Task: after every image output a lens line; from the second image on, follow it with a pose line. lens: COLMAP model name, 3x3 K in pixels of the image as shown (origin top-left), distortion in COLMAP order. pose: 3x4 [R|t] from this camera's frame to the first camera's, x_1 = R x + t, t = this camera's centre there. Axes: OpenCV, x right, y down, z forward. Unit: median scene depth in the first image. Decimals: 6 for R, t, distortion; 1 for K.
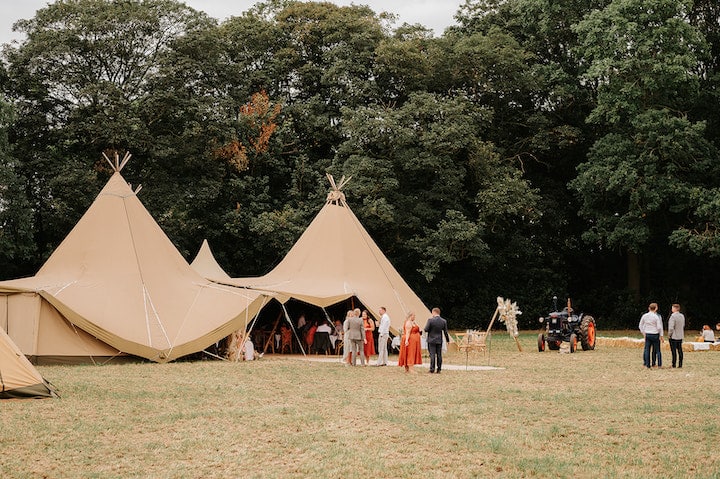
lens RADIAL K [[1080.3, 0, 360.0], [0, 1080.3, 239.5], [0, 0, 1]] dist [0.002940, -0.838871]
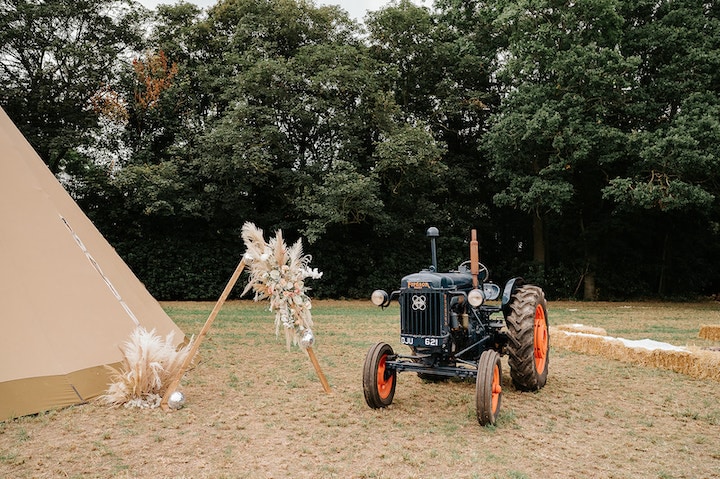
lens RADIAL K [[532.0, 0, 360.0], [0, 532.0, 239.5], [0, 0, 1]] dist [-0.084132, 0.006712]
pose [[0.999455, 0.006171, -0.032427, 0.115753], [-0.006685, 0.999853, -0.015786, 0.042022], [0.032325, 0.015994, 0.999349, 0.590609]]
